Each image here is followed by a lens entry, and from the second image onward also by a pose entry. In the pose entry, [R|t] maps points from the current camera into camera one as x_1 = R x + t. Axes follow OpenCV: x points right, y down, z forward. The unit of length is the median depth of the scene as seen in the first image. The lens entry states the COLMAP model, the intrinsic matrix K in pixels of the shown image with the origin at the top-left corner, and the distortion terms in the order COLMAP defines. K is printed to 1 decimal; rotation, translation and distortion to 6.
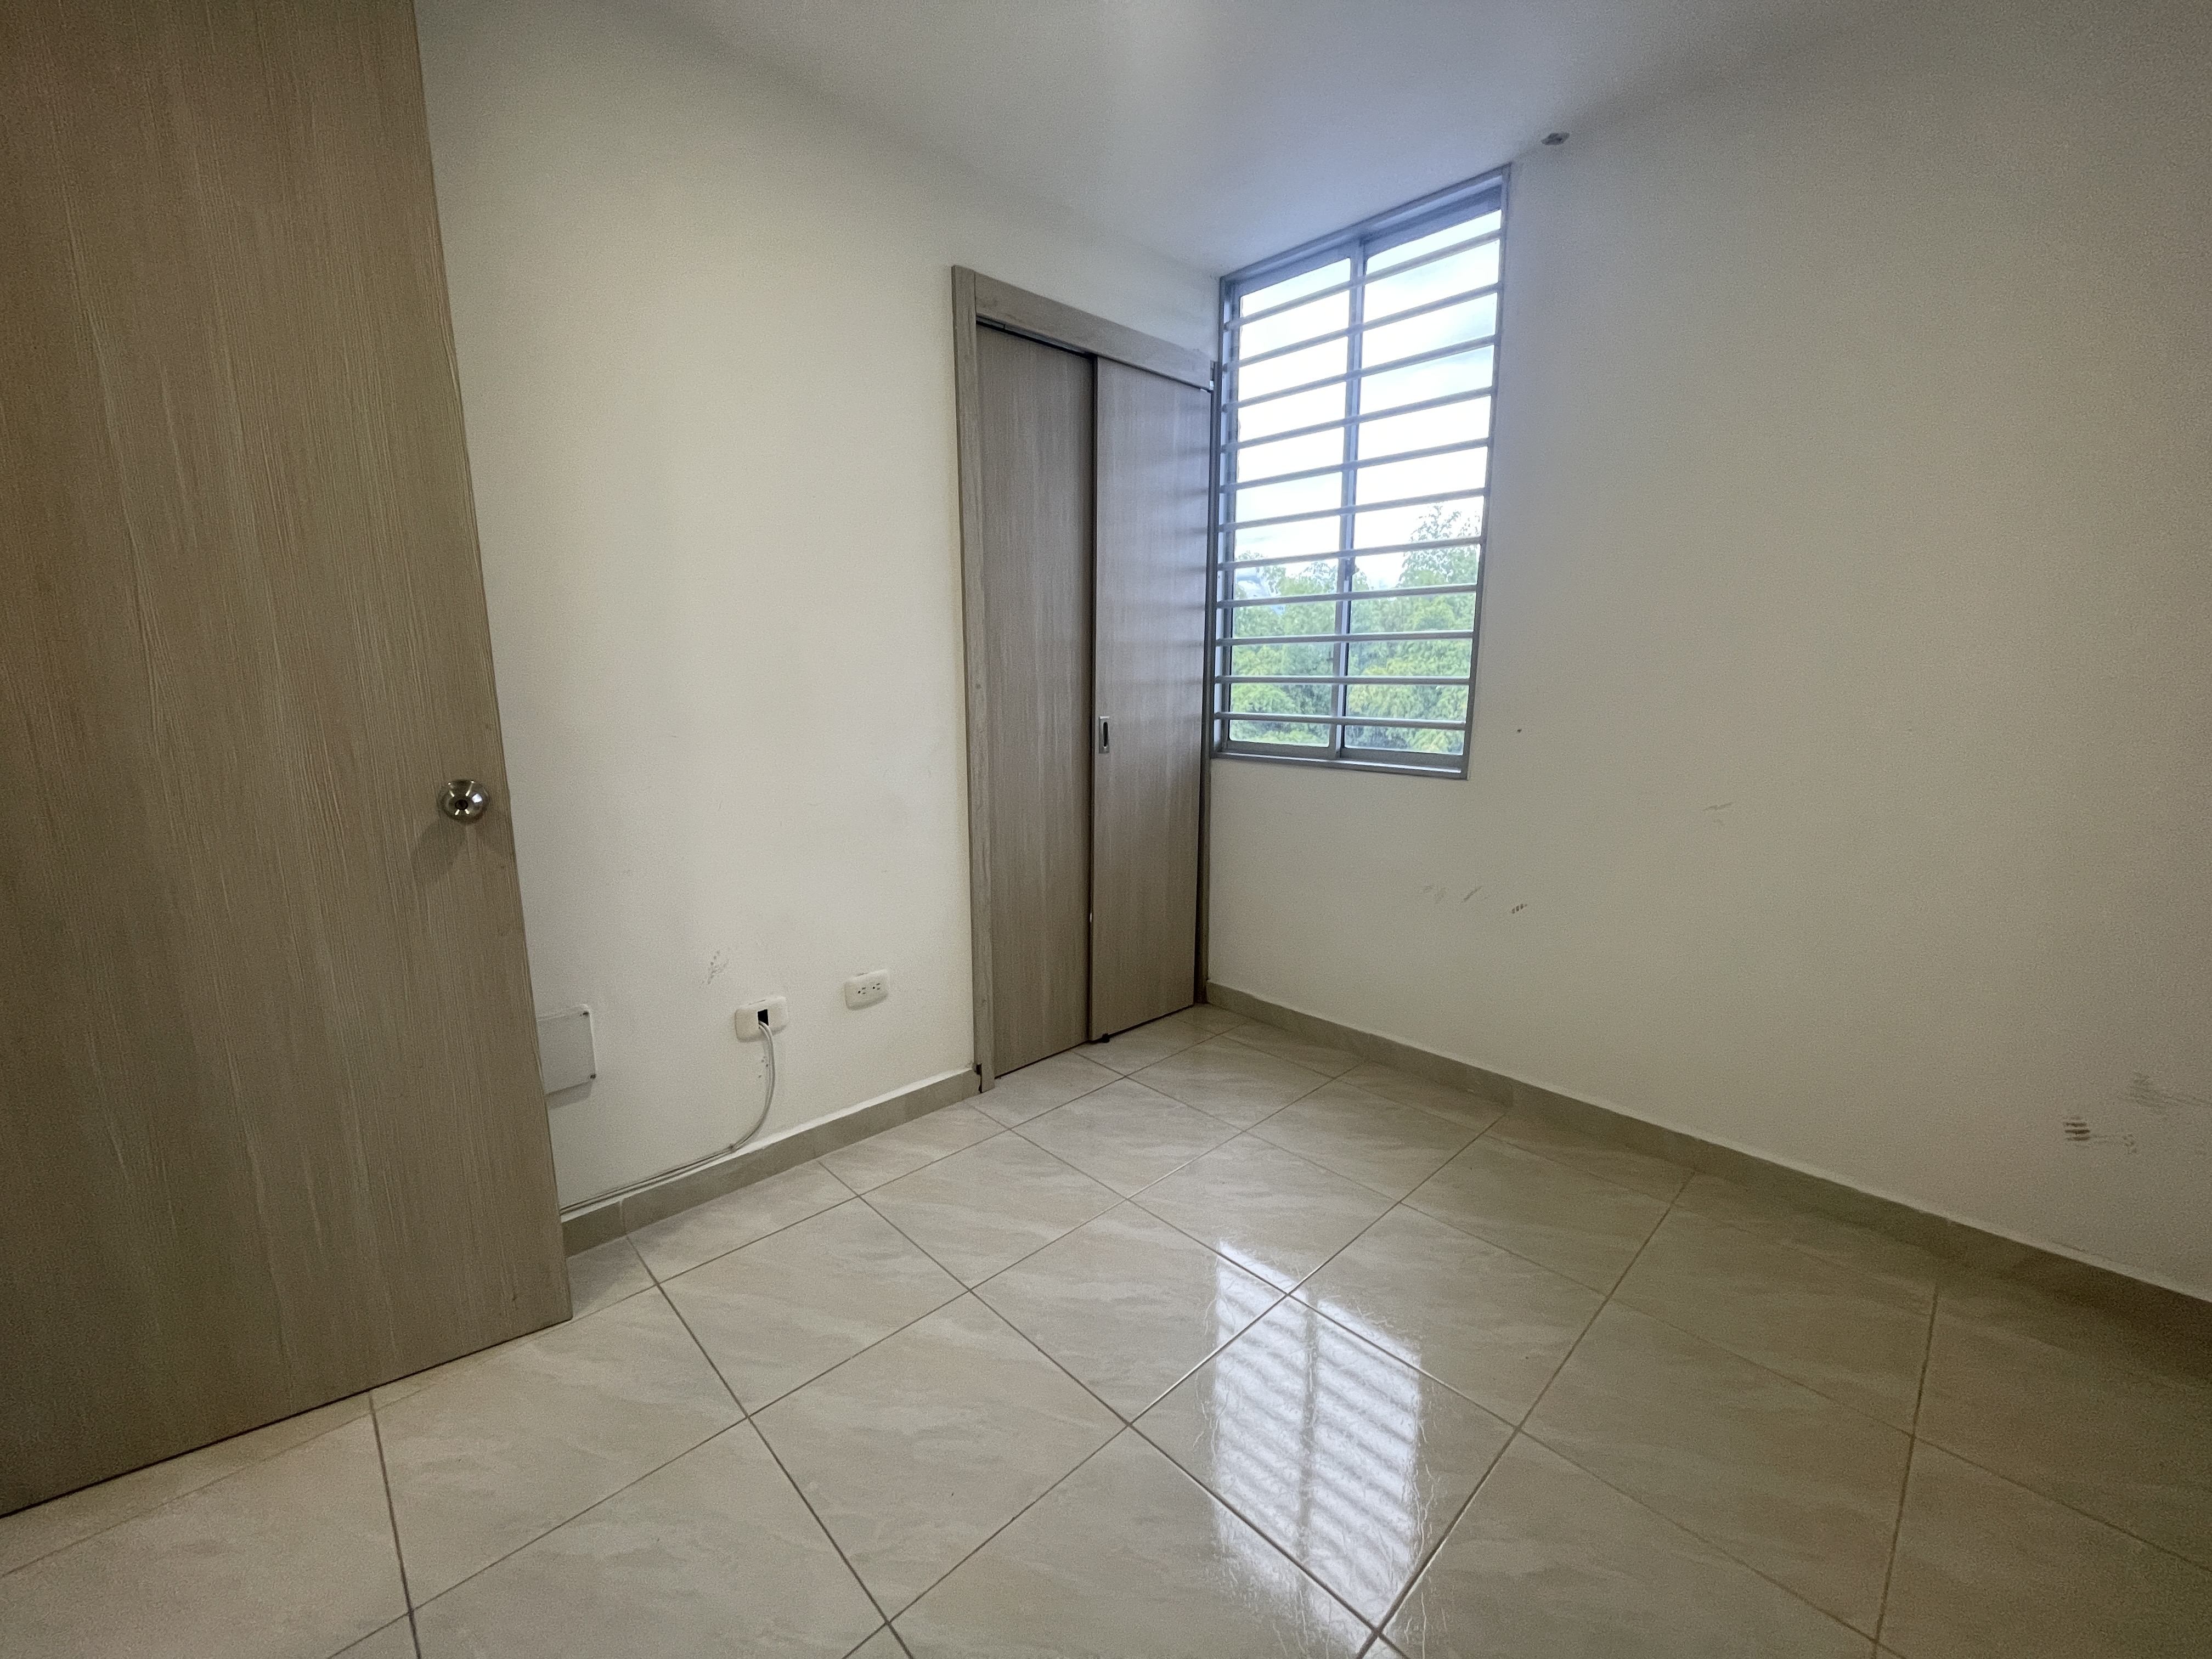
lens RADIAL K [[890.5, 0, 1094.0], [0, 890.5, 834.1], [0, 0, 1]] dist [-0.003025, 0.000579]
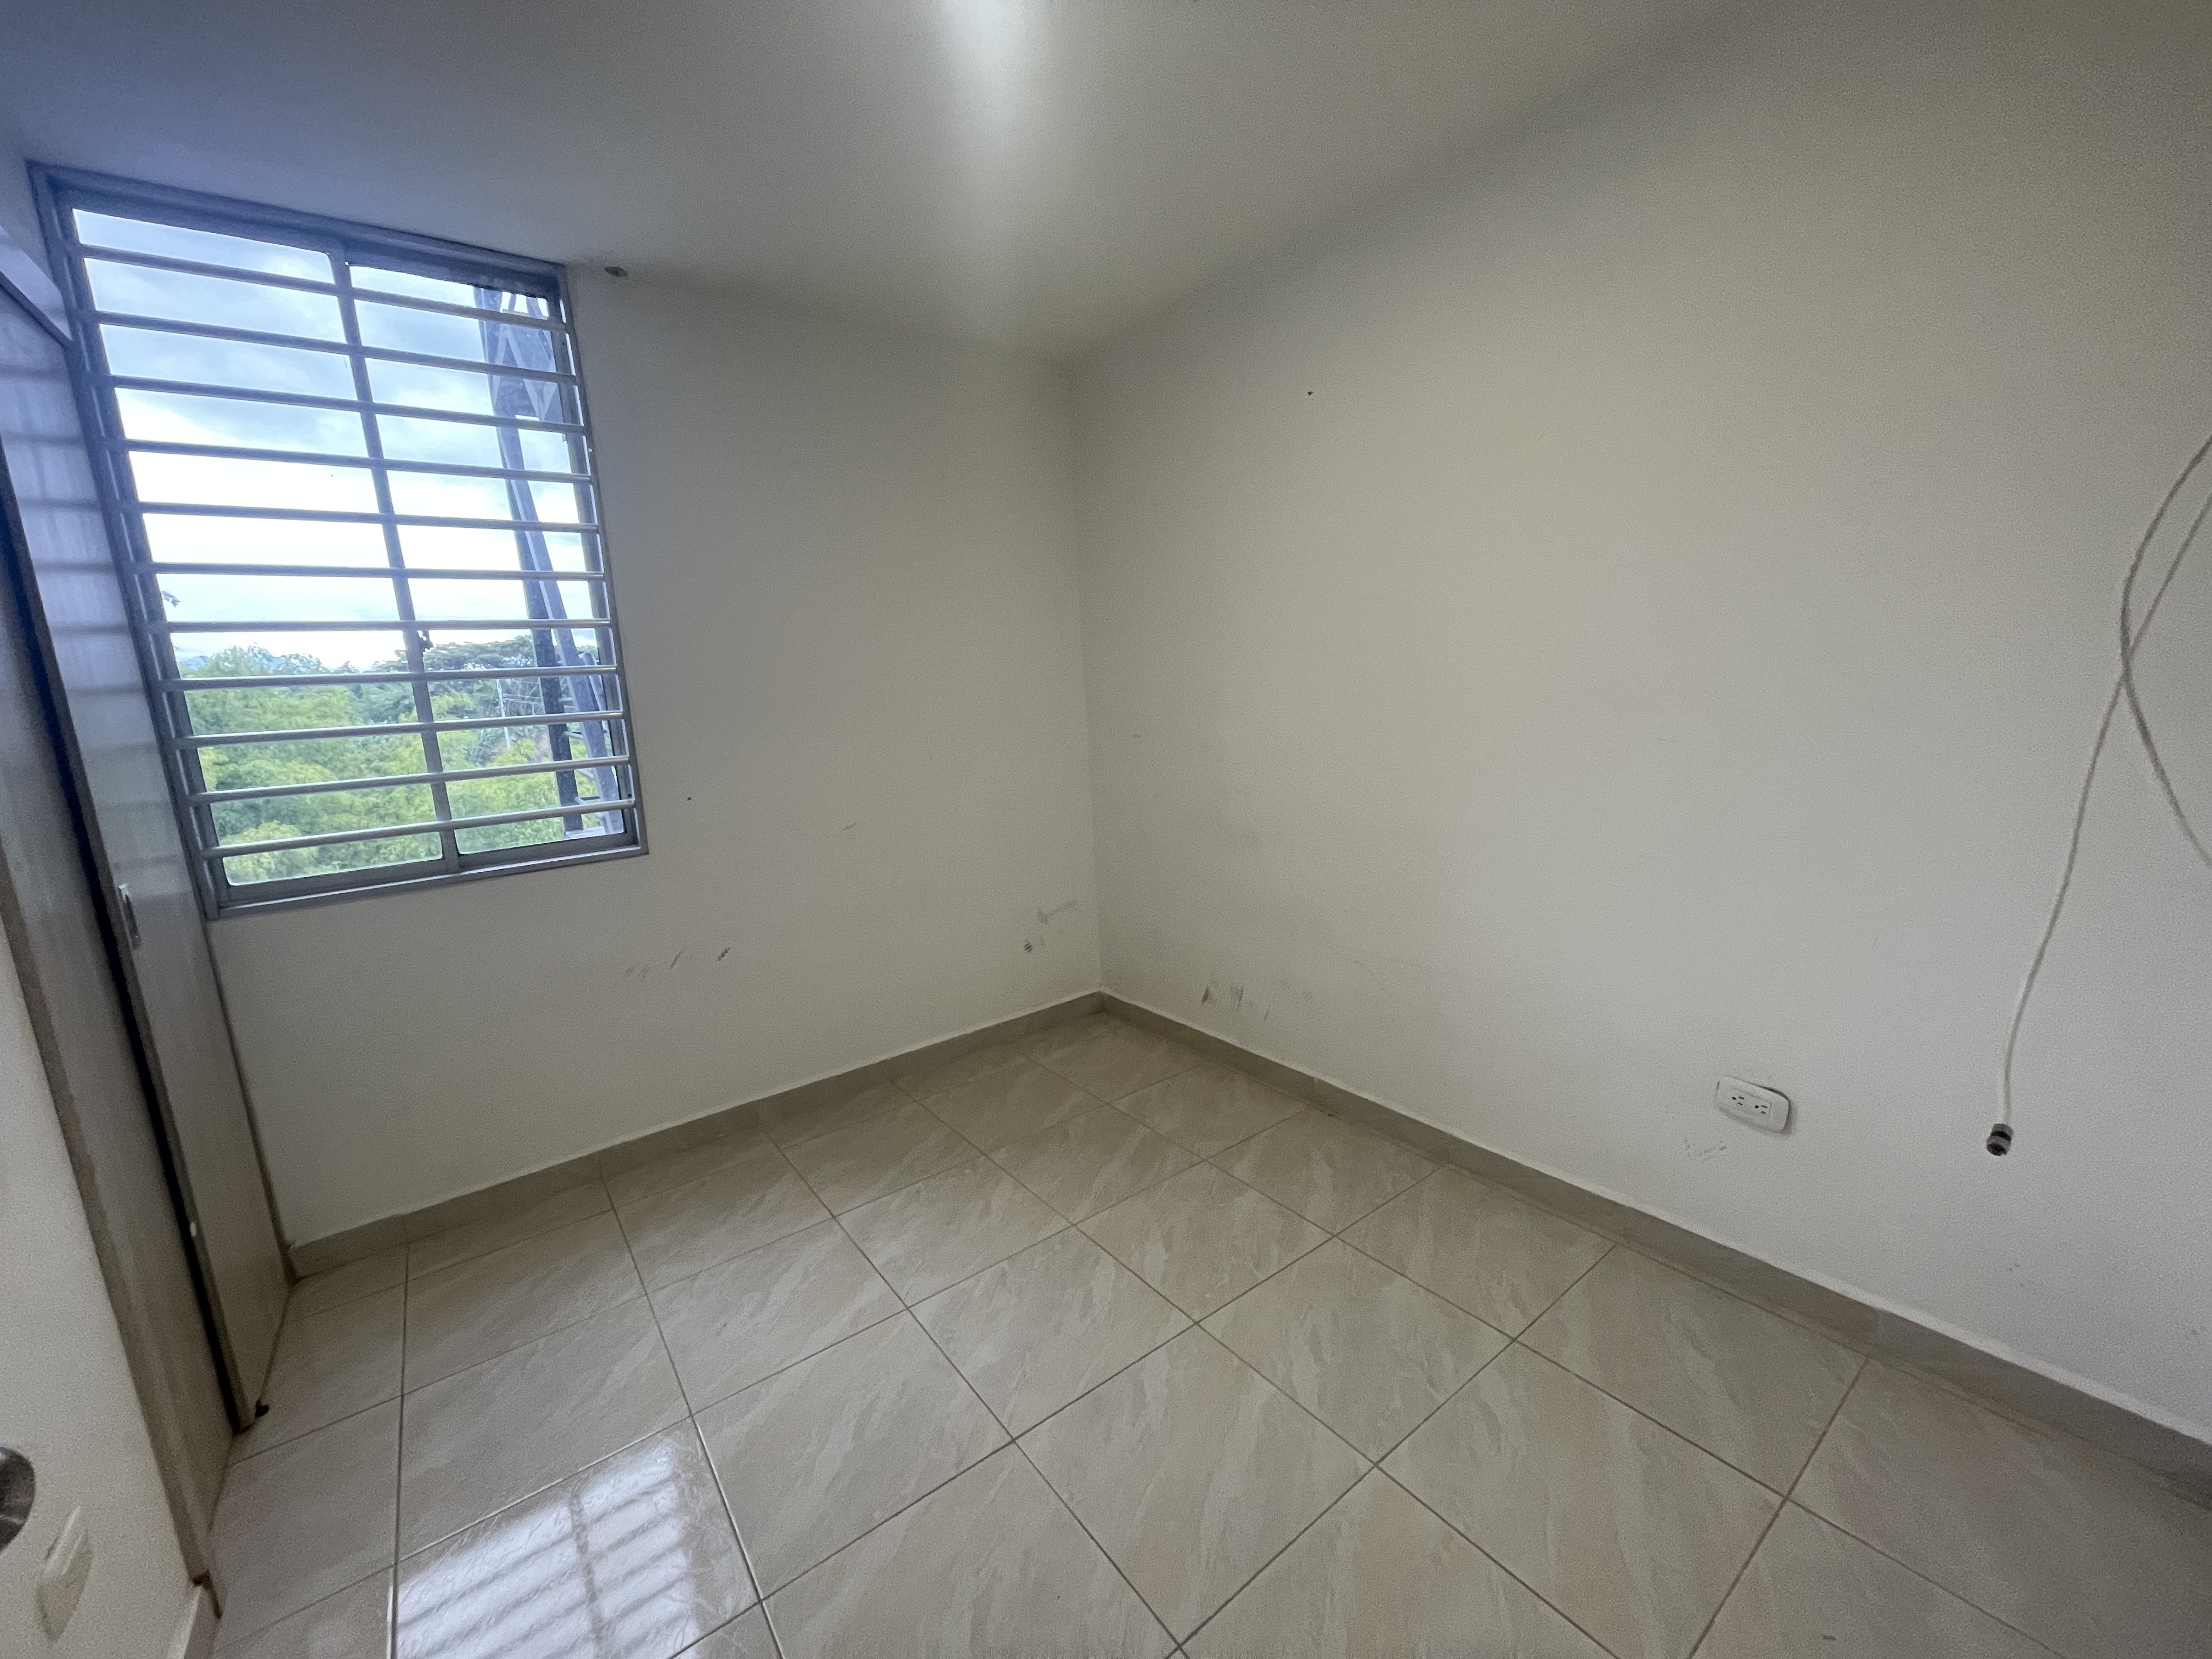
lens RADIAL K [[890.5, 0, 1111.4], [0, 890.5, 835.4], [0, 0, 1]] dist [-0.003025, 0.000579]
pose [[0.107342, -0.182418, 0.977344, -0.541913], [0.237361, 0.959300, 0.152980, -0.115873], [-0.965473, 0.215563, 0.146272, 0.346549]]
